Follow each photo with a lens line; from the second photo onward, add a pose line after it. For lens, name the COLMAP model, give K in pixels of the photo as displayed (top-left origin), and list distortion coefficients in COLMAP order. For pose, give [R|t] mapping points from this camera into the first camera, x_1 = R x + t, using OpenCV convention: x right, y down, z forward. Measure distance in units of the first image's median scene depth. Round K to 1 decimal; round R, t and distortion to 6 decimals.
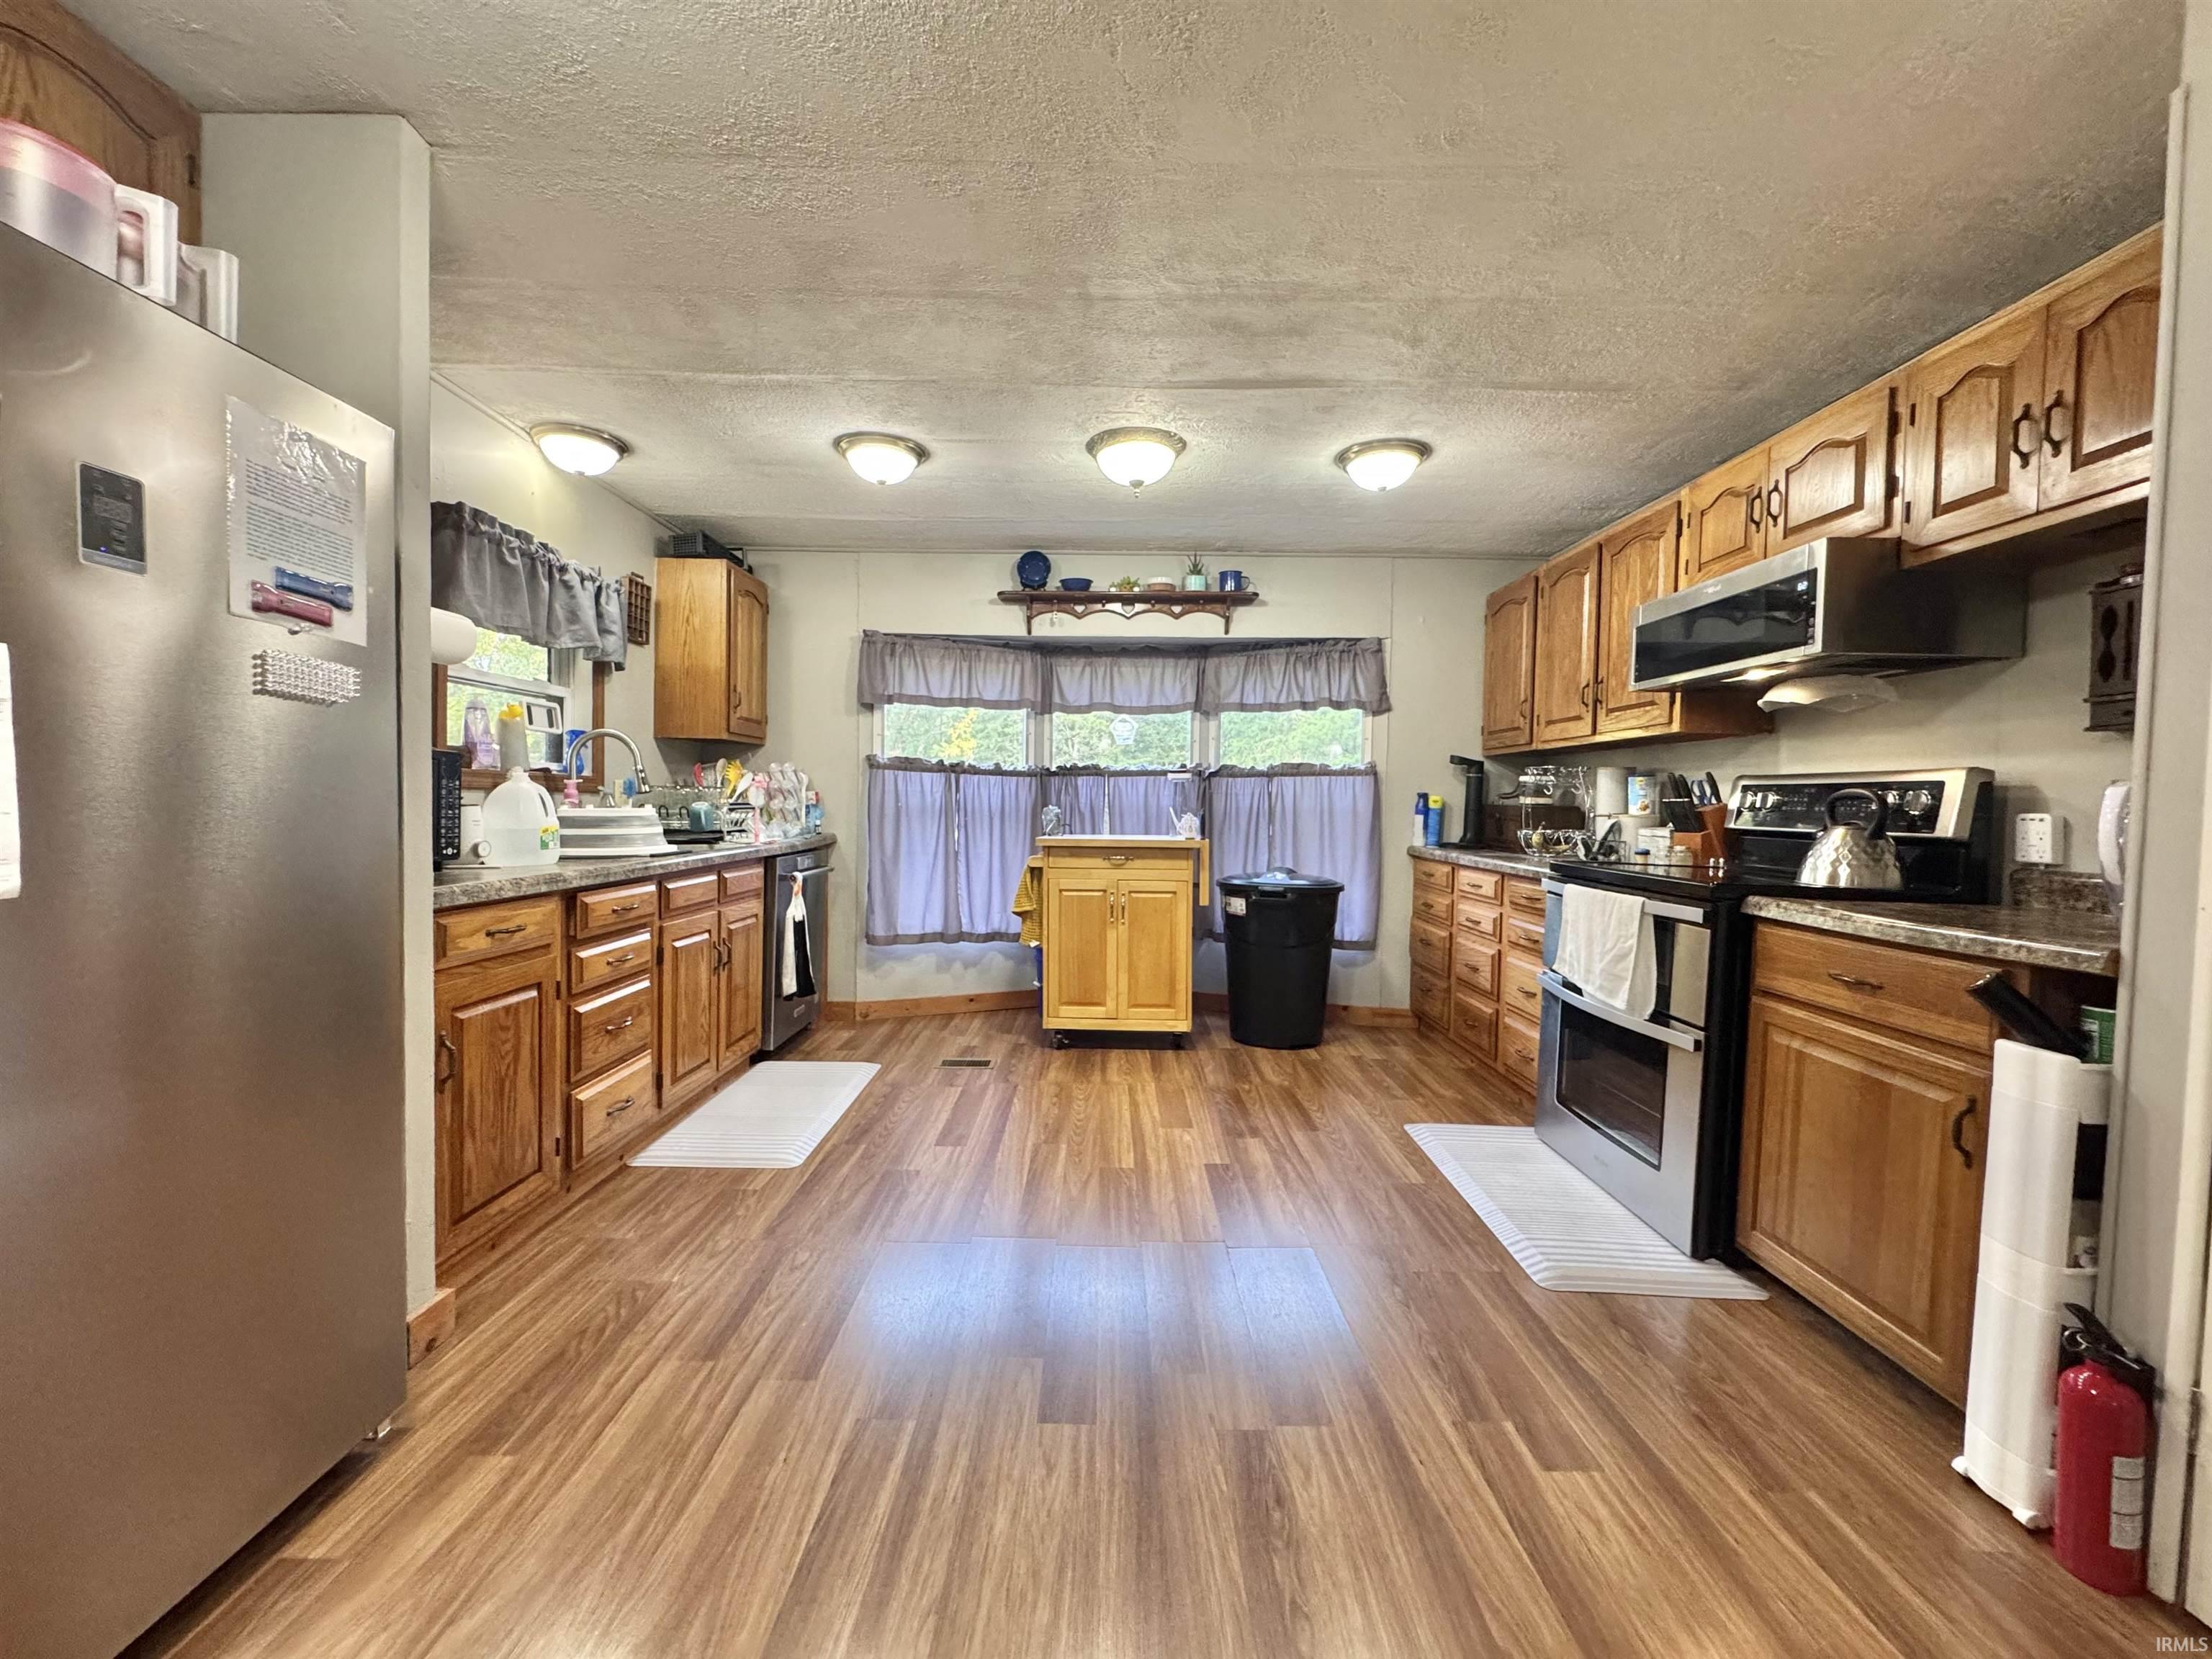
lens RADIAL K [[883.4, 0, 1104.6], [0, 883.4, 830.8], [0, 0, 1]] dist [-0.003495, 0.000481]
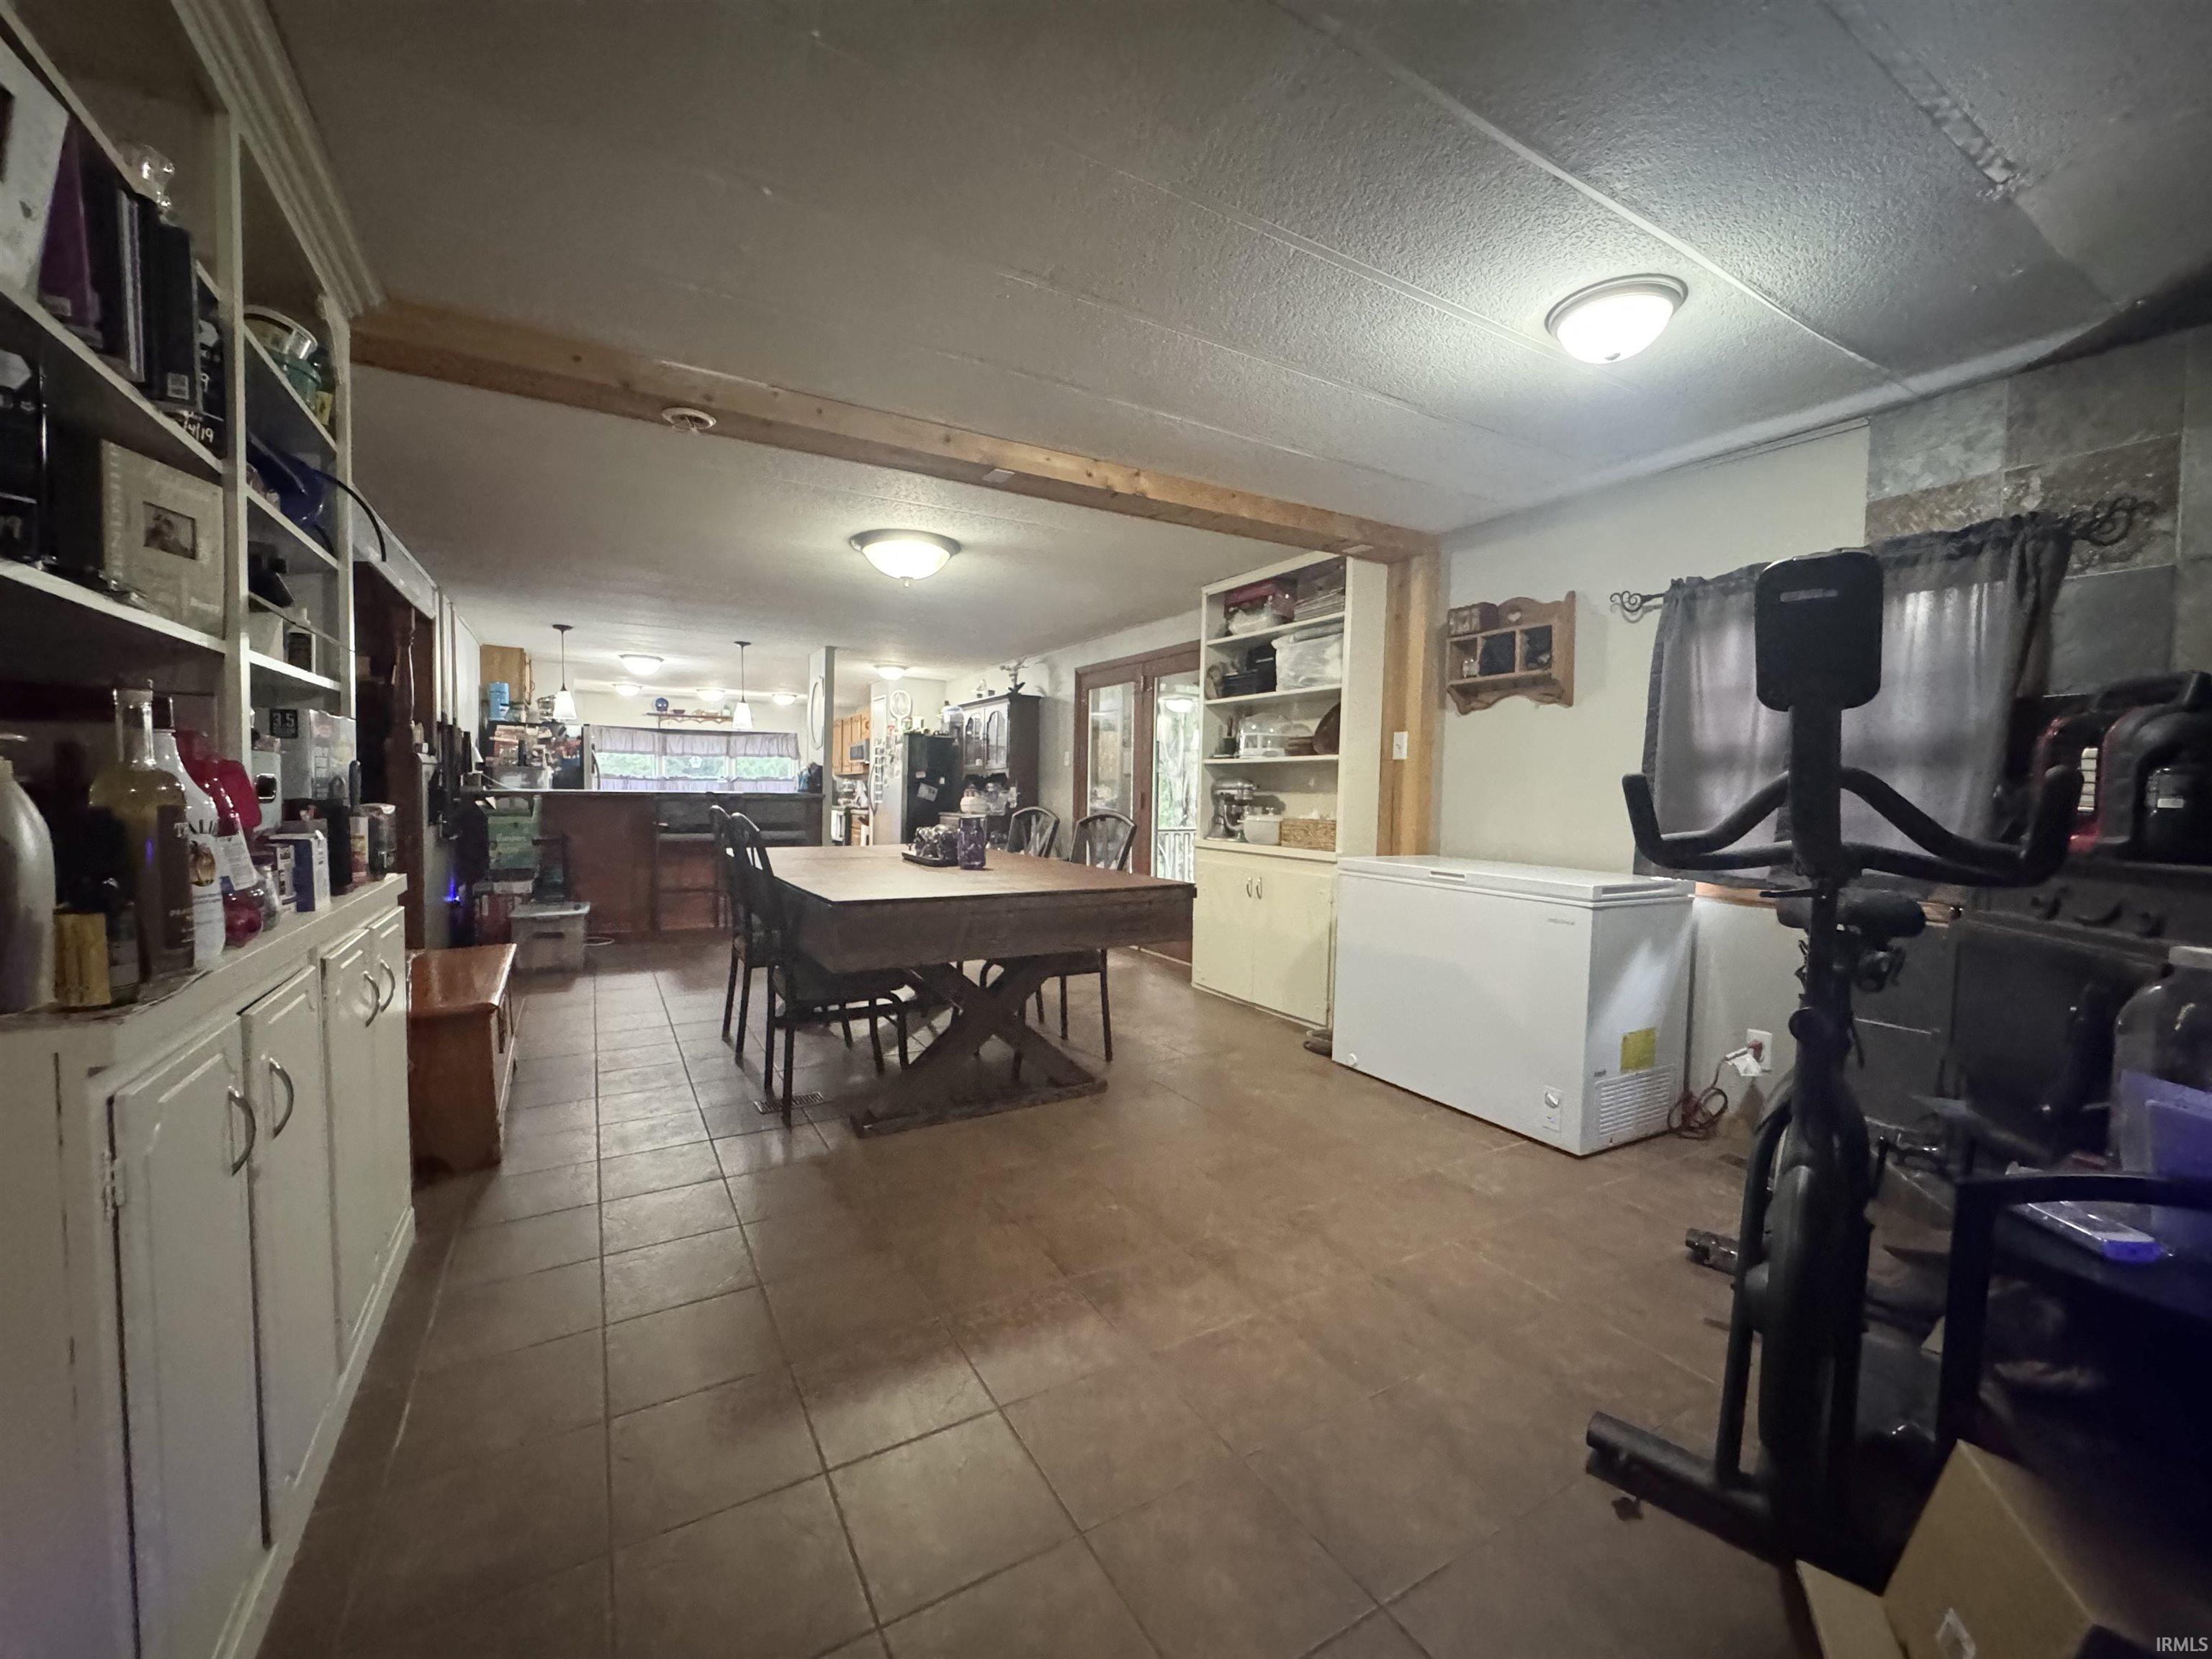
lens RADIAL K [[883.4, 0, 1109.1], [0, 883.4, 835.5], [0, 0, 1]] dist [-0.003495, 0.000481]
pose [[0.862360, -0.030434, 0.505381, -0.266265], [0.013618, 0.999225, 0.036935, 0.021311], [-0.506113, -0.024969, 0.862106, -1.956781]]
